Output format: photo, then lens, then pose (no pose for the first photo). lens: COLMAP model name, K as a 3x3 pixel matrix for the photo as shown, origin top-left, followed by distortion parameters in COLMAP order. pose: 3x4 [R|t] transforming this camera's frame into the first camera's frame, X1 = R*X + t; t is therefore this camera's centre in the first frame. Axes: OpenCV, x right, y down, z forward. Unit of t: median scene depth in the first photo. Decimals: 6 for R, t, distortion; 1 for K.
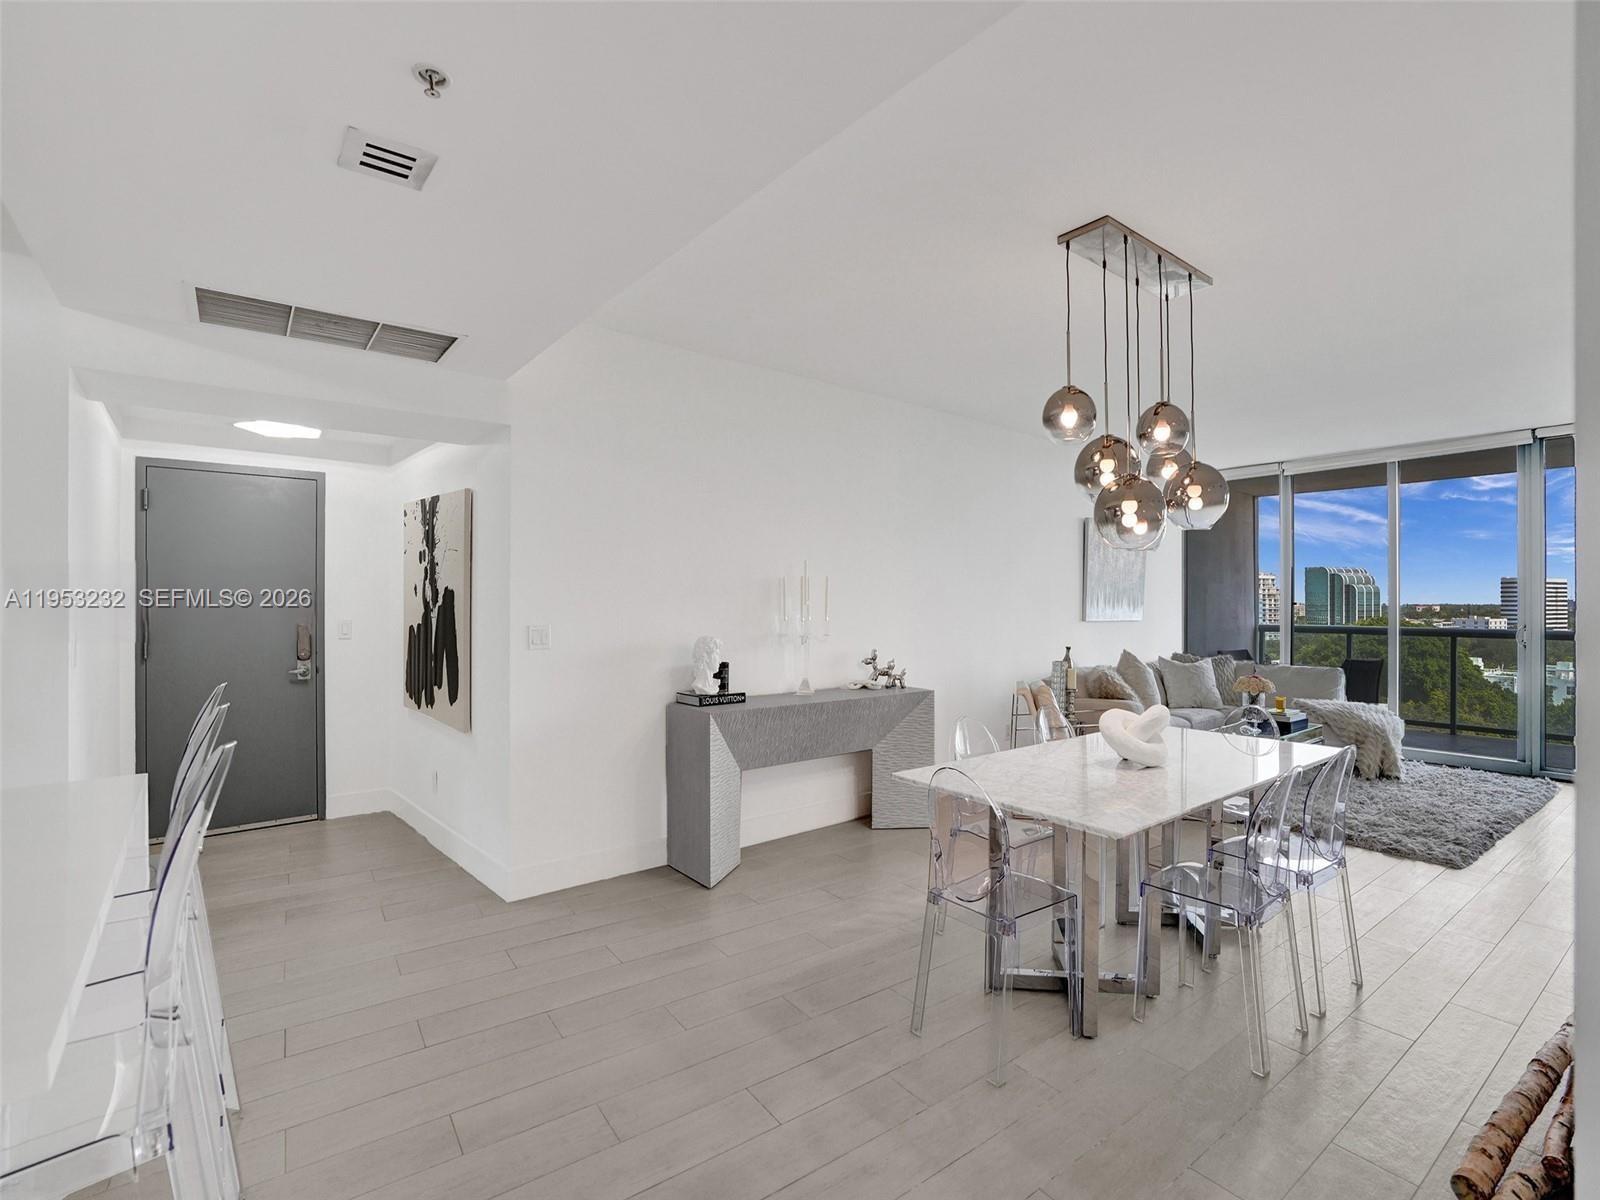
lens RADIAL K [[757.1, 0, 800.0], [0, 757.1, 600.0], [0, 0, 1]] dist [-0.020376, 0.000168]
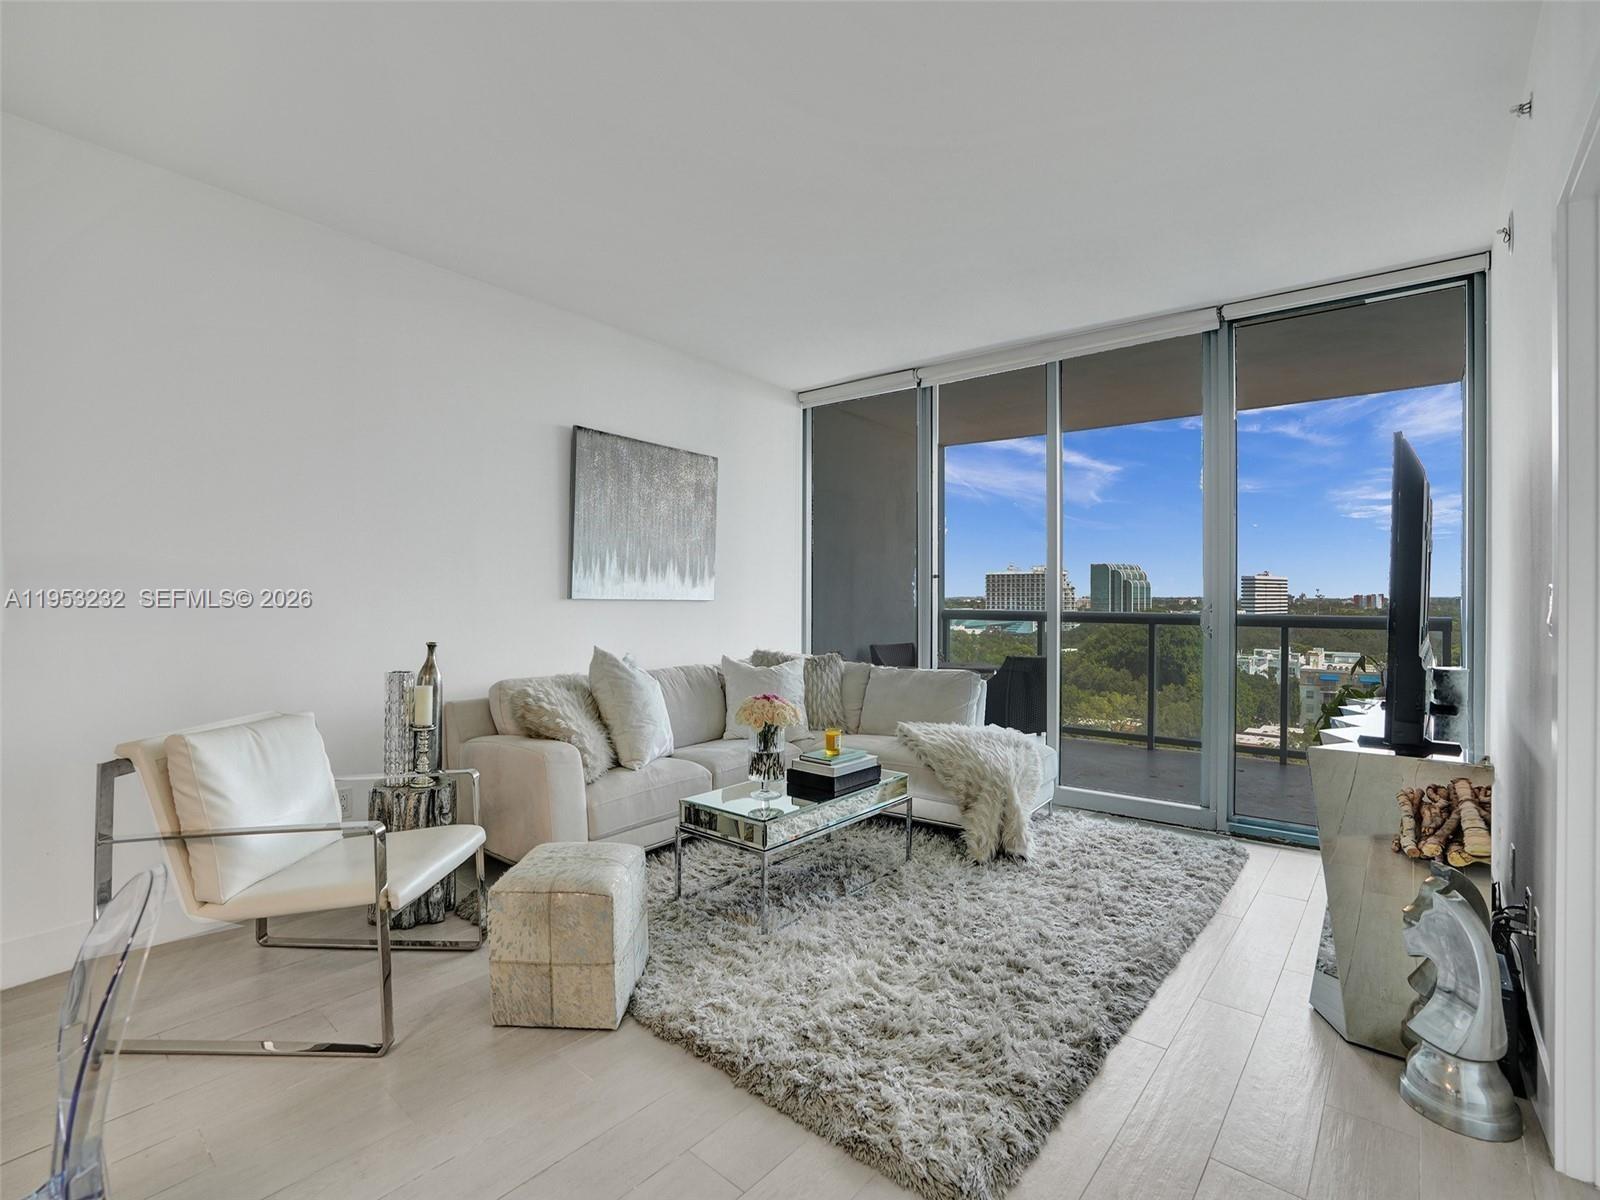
lens RADIAL K [[768.5, 0, 800.0], [0, 768.5, 600.0], [0, 0, 1]] dist [-0.076015, -0.000004]
pose [[0.975324, 0.000295, 0.220778, 0.423404], [-0.002172, 0.999964, 0.008259, 0.023824], [-0.220768, -0.008535, 0.975289, 0.386472]]
